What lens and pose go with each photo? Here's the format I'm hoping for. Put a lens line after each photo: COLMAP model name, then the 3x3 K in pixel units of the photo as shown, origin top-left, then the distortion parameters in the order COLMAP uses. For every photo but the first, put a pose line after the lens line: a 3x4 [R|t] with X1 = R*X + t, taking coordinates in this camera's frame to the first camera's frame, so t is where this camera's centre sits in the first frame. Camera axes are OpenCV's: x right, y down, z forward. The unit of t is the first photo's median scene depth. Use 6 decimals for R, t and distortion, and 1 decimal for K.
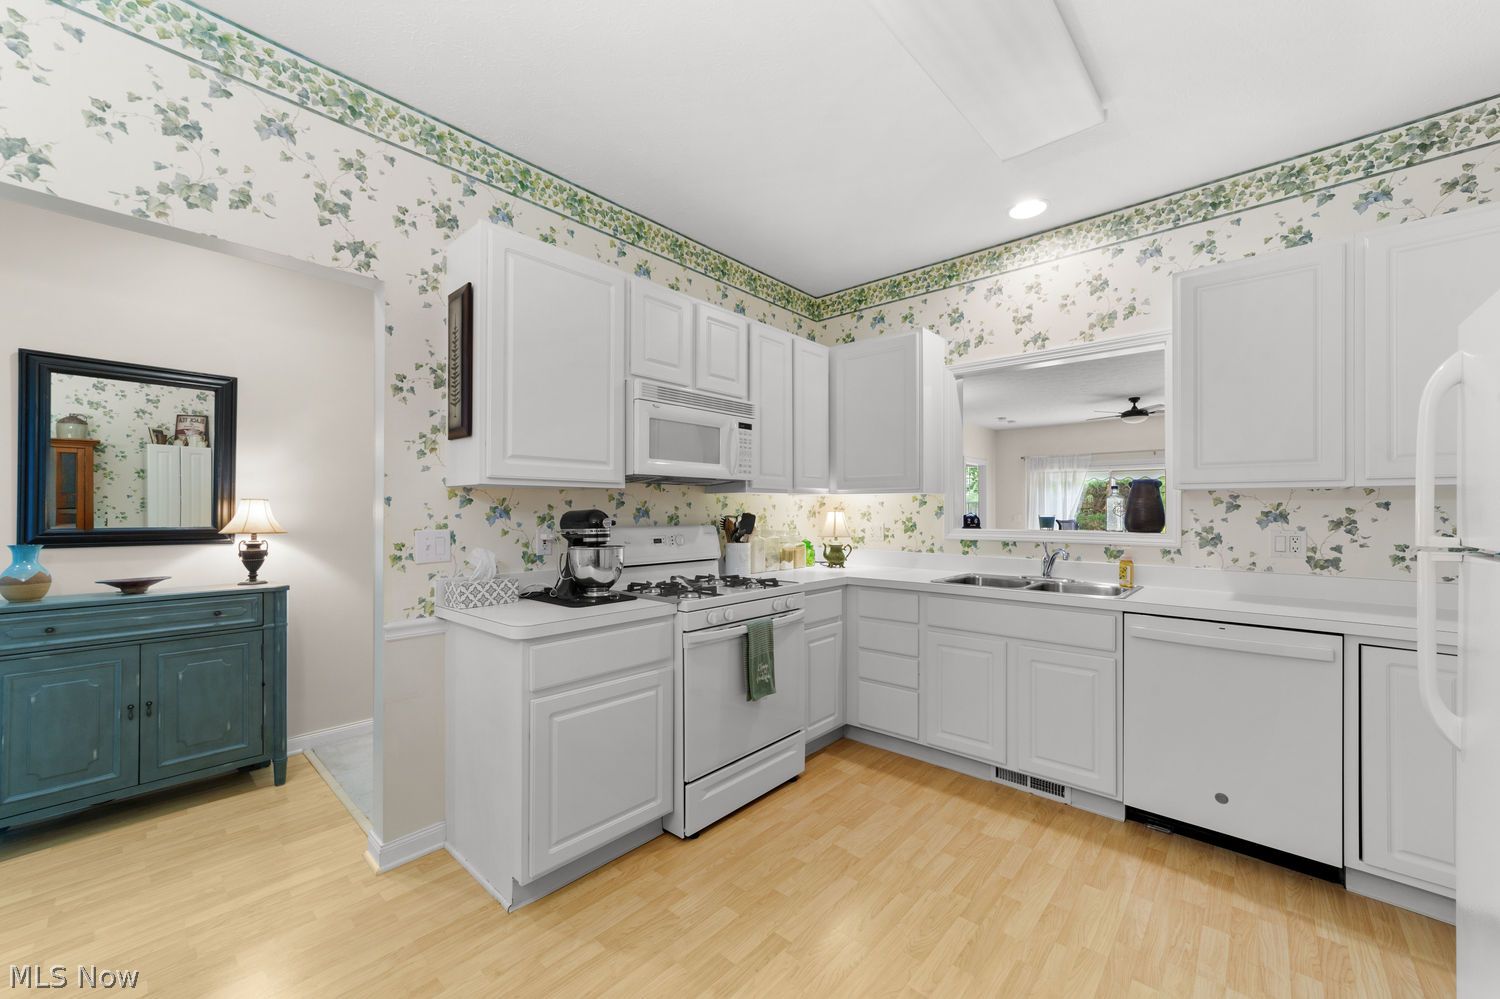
lens RADIAL K [[585.5, 0, 747.5], [0, 585.5, 506.1], [0, 0, 1]] dist [-0.014309, 0.006369]
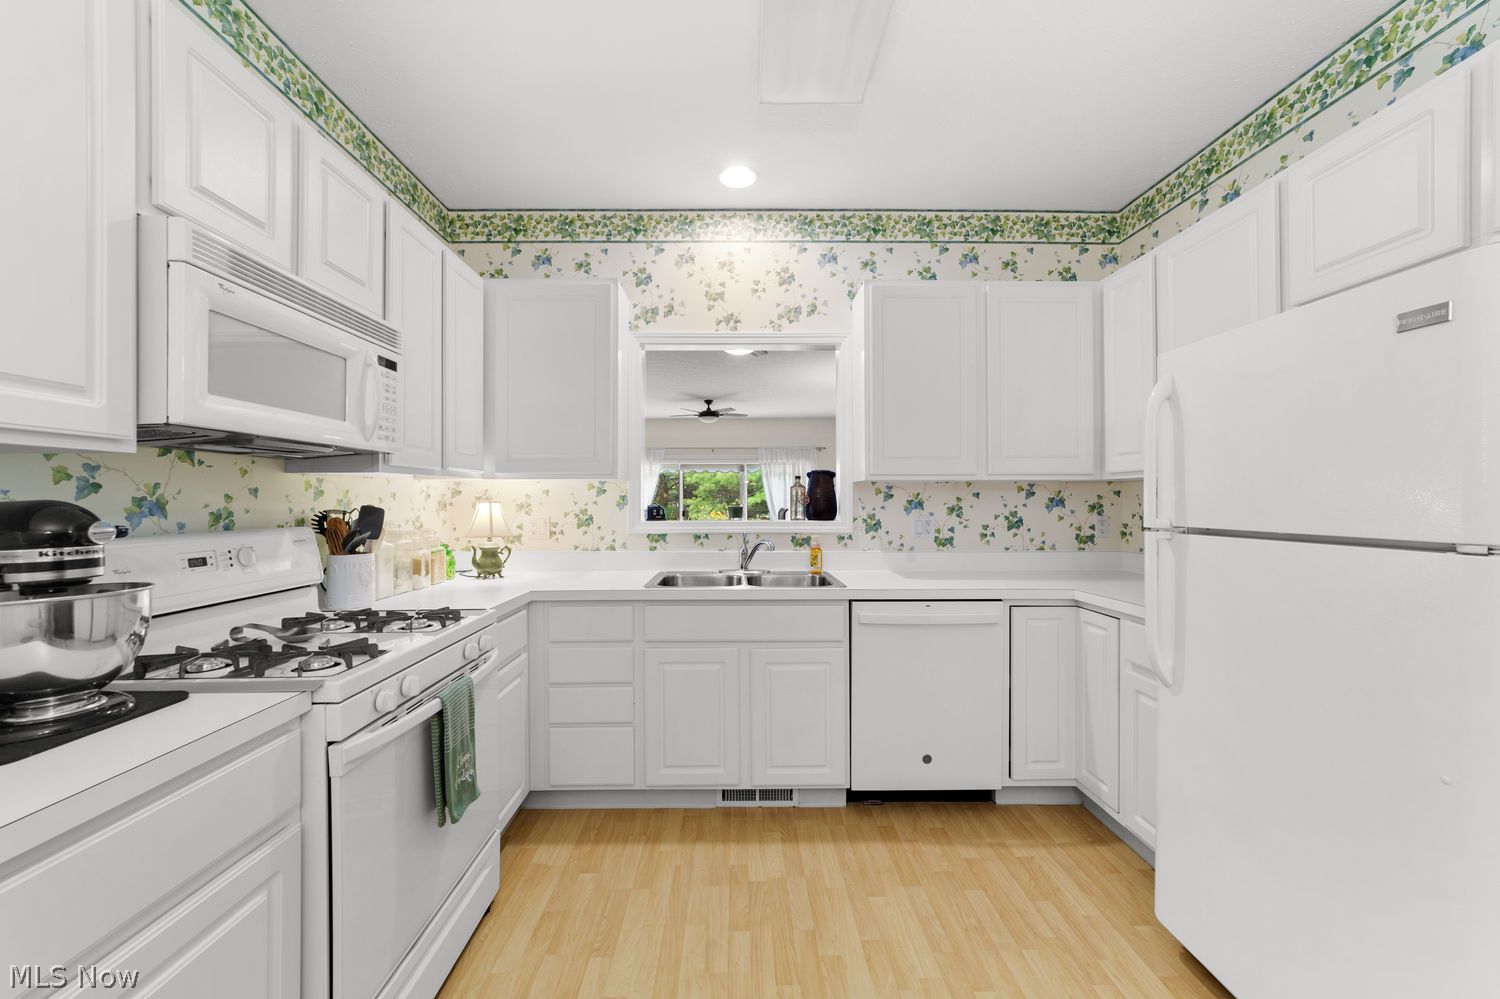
lens RADIAL K [[585.5, 0, 741.5], [0, 585.5, 494.5], [0, 0, 1]] dist [-0.014309, 0.006369]
pose [[0.735714, 0.003097, 0.677285, -0.155721], [-0.000534, 0.999992, -0.003992, 0.002677], [-0.677292, 0.002576, 0.735710, 0.328291]]
